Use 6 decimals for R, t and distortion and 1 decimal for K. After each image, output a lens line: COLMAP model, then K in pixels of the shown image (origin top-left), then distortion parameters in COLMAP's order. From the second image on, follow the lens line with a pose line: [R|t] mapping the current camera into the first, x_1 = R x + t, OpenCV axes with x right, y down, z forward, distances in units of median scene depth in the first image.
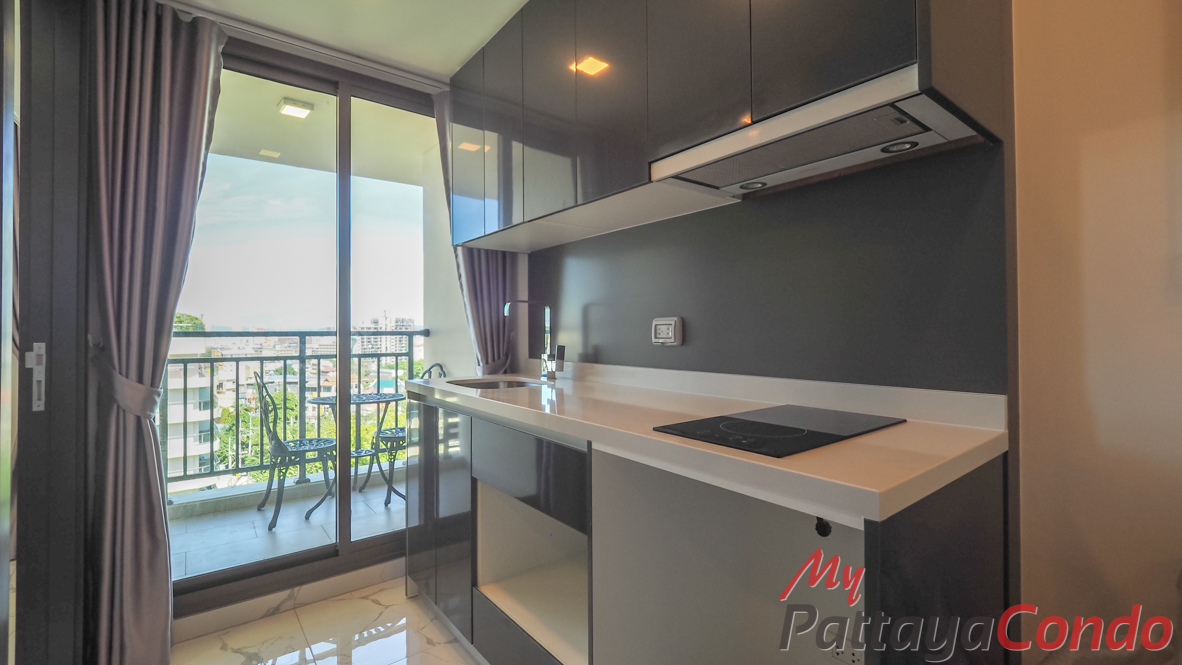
lens RADIAL K [[507.7, 0, 583.7], [0, 507.7, 327.9], [0, 0, 1]] dist [-0.015623, -0.000338]
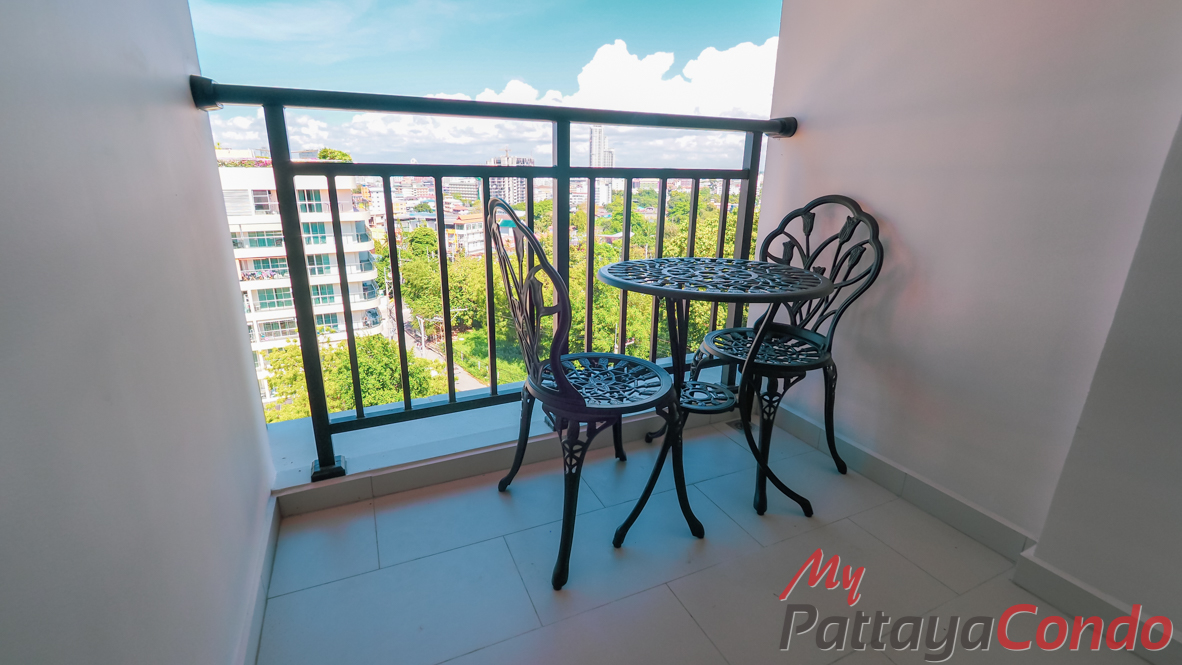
lens RADIAL K [[507.7, 0, 583.7], [0, 507.7, 327.9], [0, 0, 1]] dist [-0.015623, -0.000338]
pose [[0.972145, 0.083450, -0.219022, -0.463863], [-0.014375, 0.953938, 0.299658, 0.060533], [0.233940, -0.288162, 0.928566, 0.593389]]
